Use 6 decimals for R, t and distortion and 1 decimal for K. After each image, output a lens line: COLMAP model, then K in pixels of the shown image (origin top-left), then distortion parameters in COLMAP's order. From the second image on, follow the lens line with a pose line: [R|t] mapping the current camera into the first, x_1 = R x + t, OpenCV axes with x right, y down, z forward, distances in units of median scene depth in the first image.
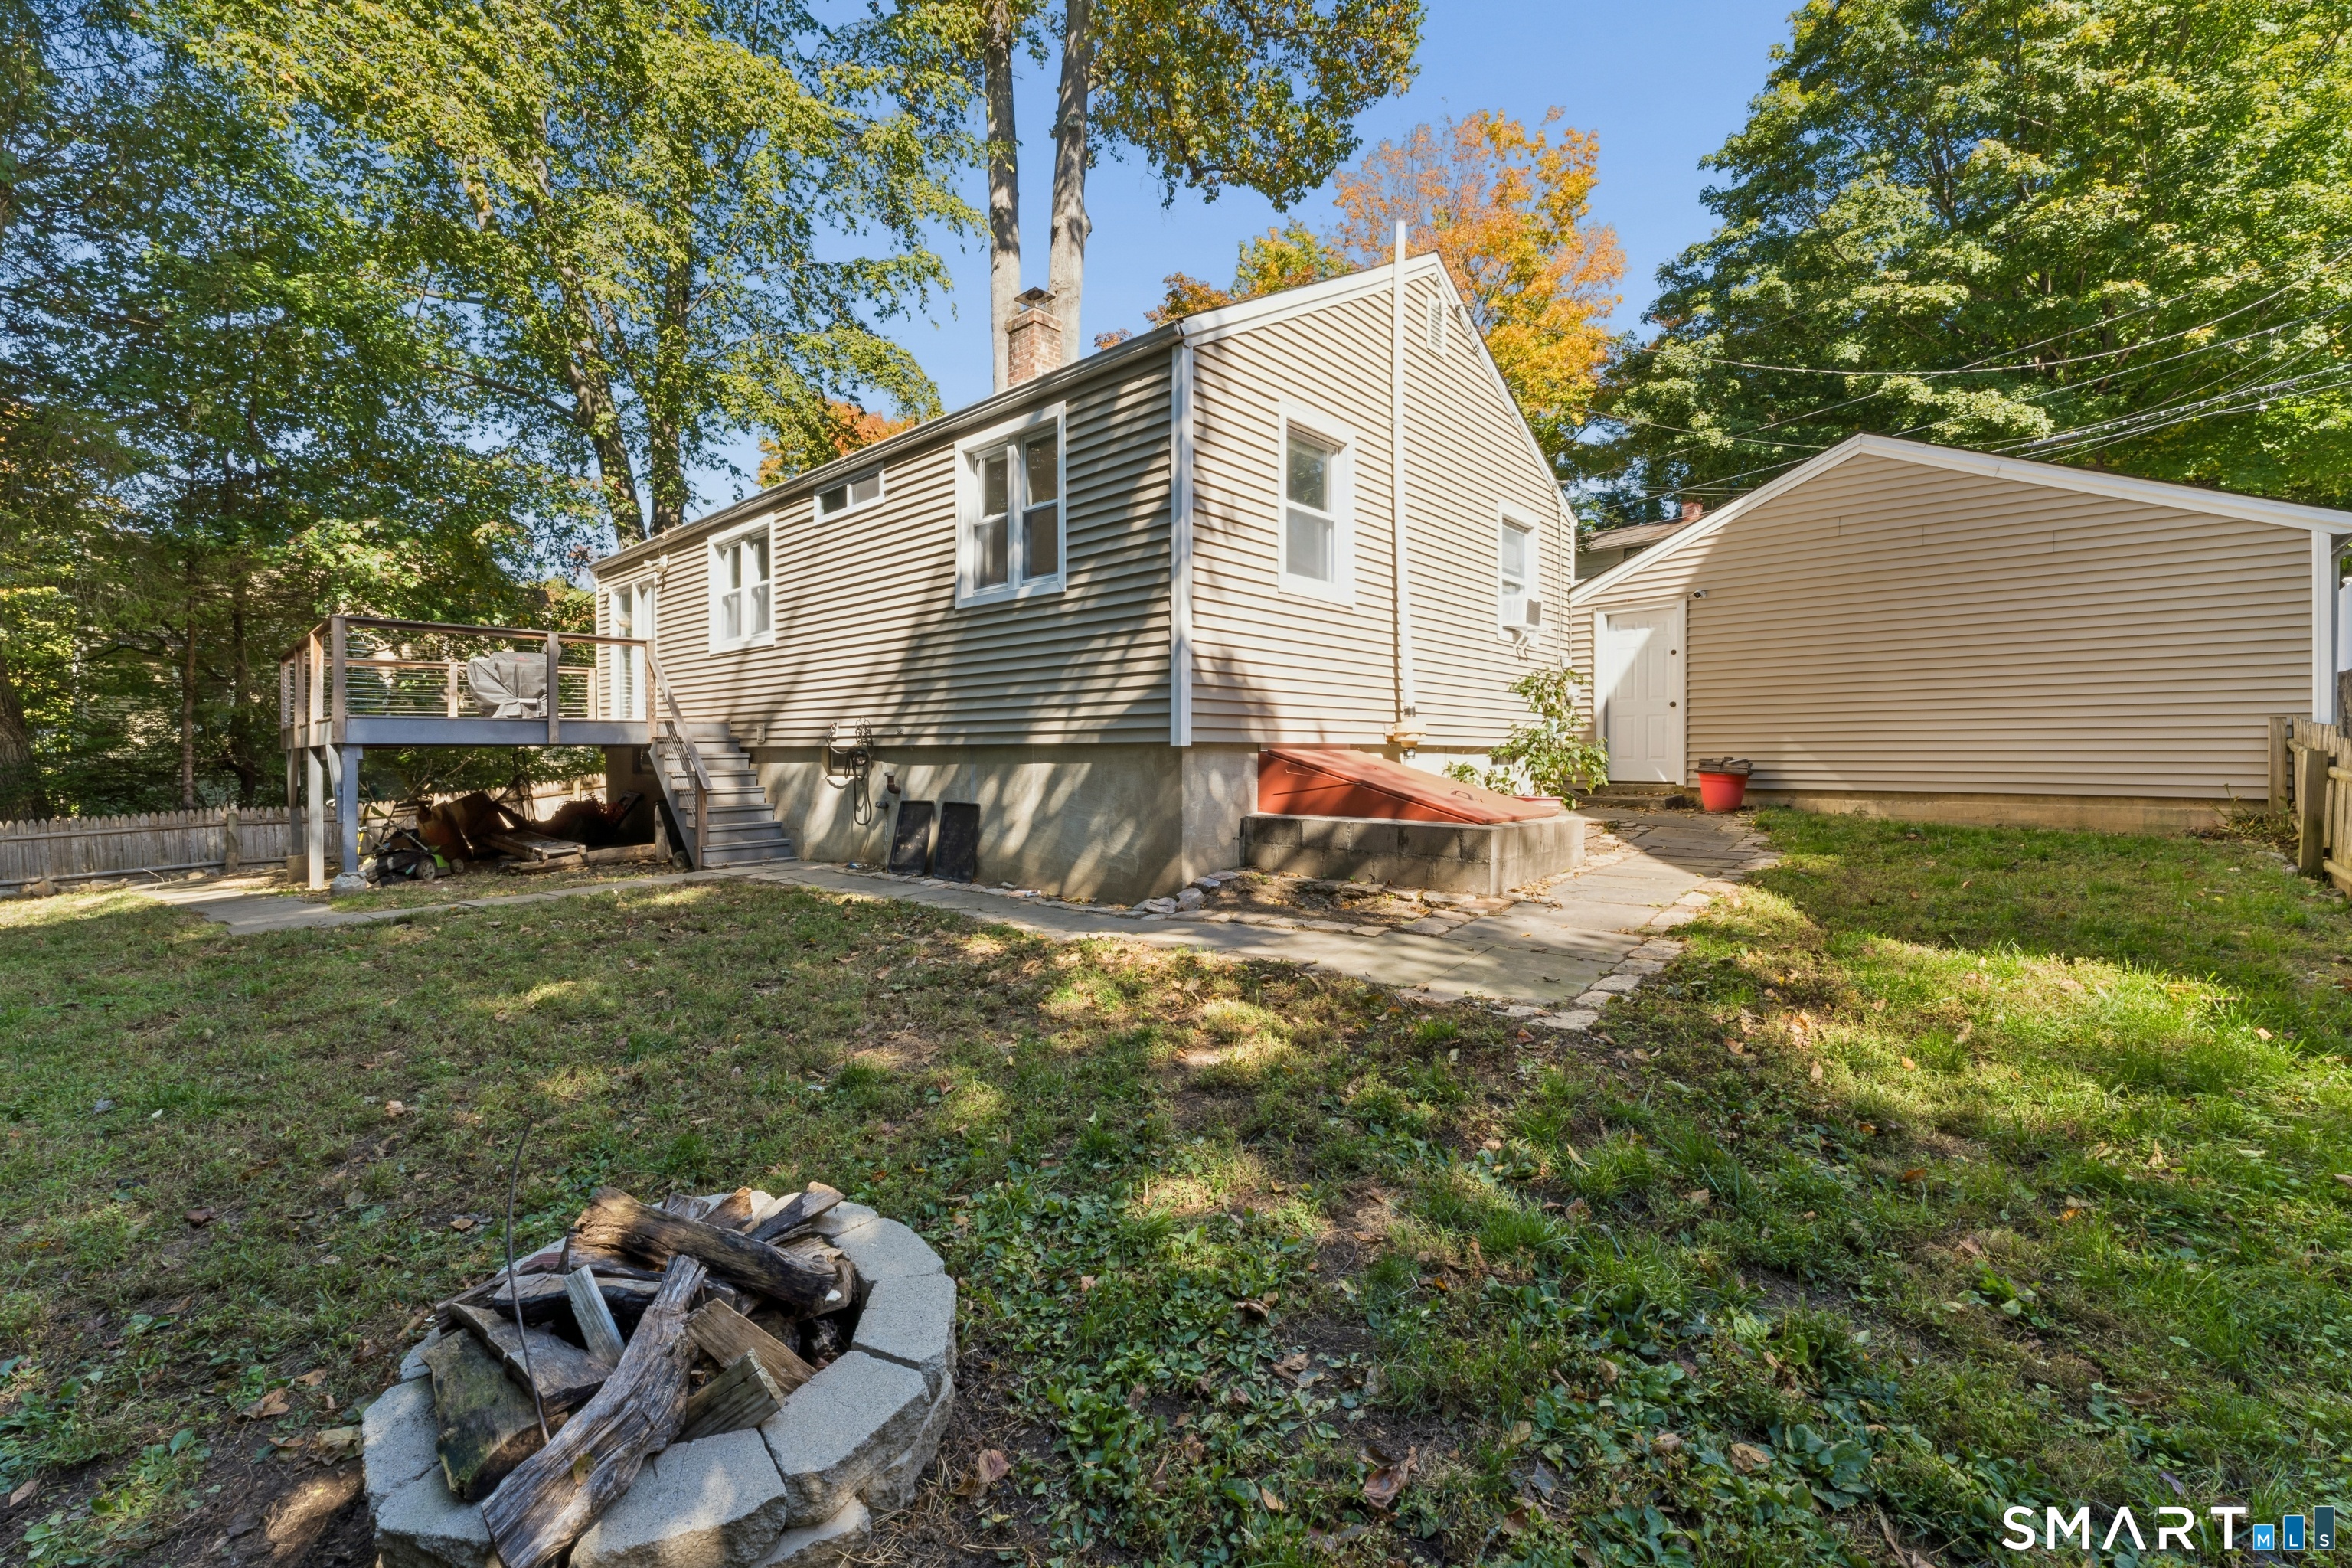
lens RADIAL K [[959.1, 0, 1175.3], [0, 959.1, 776.0], [0, 0, 1]] dist [-0.004202, -0.000275]
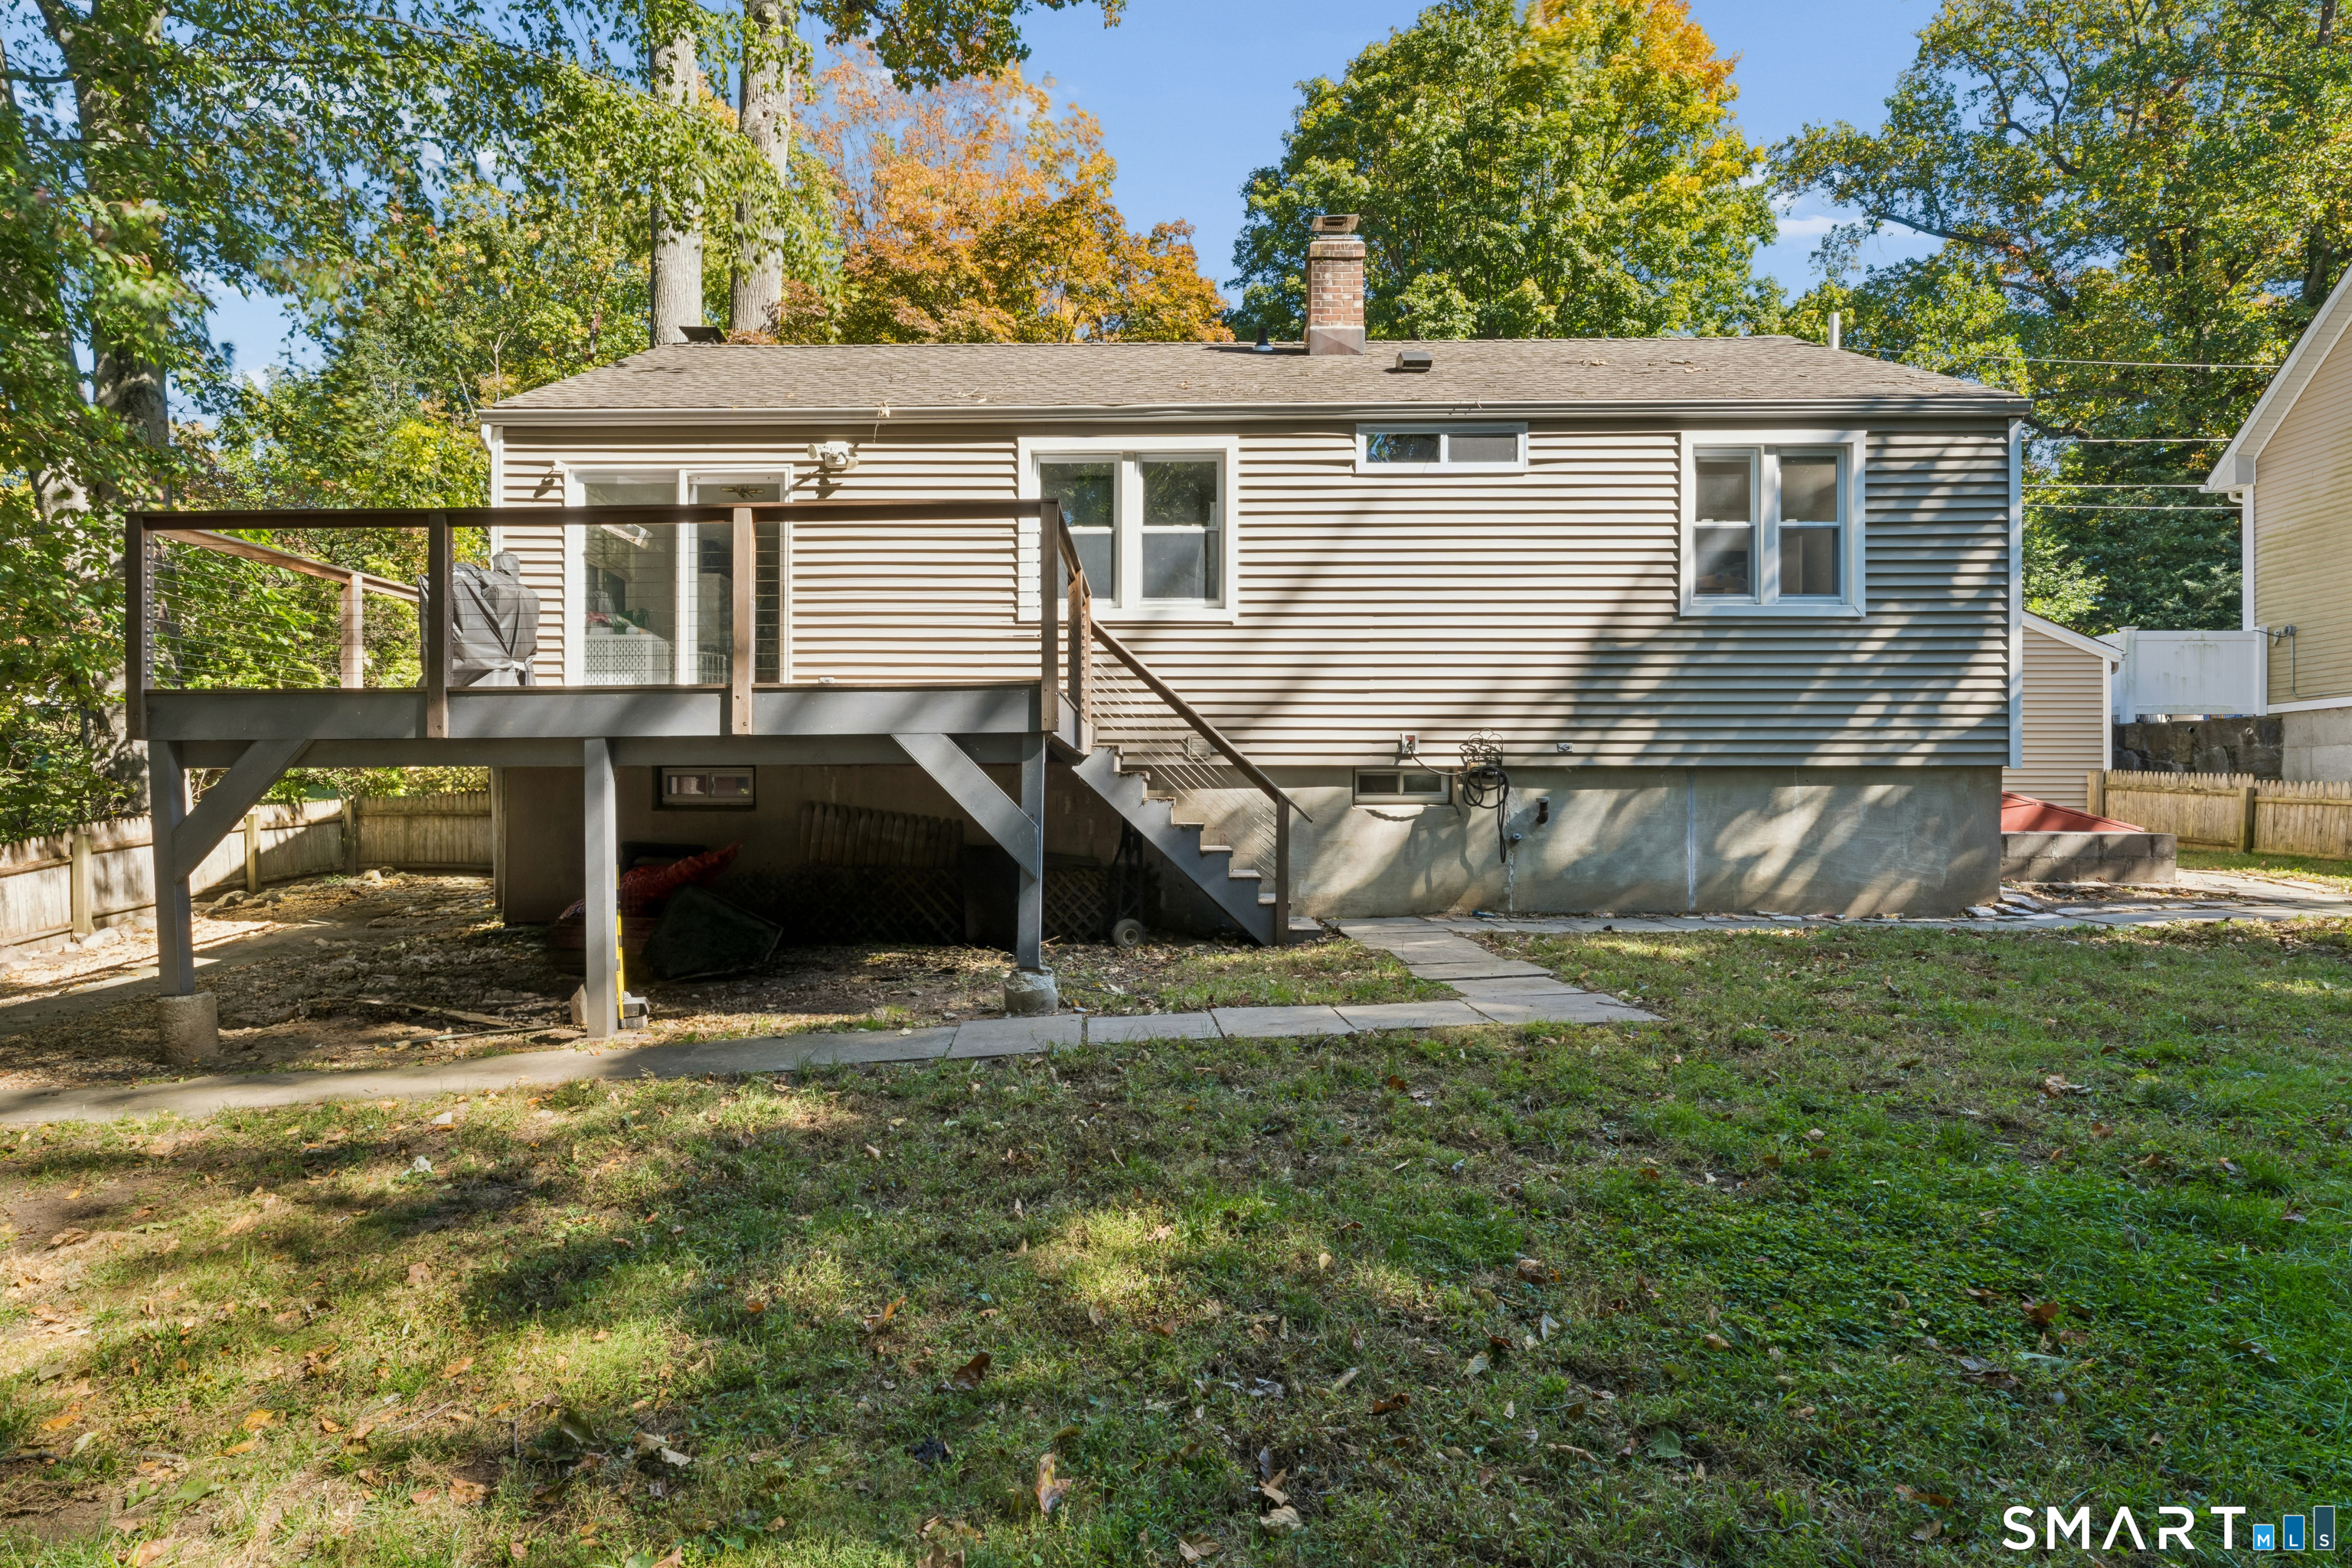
lens RADIAL K [[1208.4, 0, 1175.5], [0, 1208.4, 786.4], [0, 0, 1]] dist [0.000020, 0.000060]
pose [[0.754080, 0.004682, 0.656766, -1.229564], [0.012474, 0.999692, -0.021448, 0.004120], [-0.656664, 0.024366, 0.753790, 0.425775]]
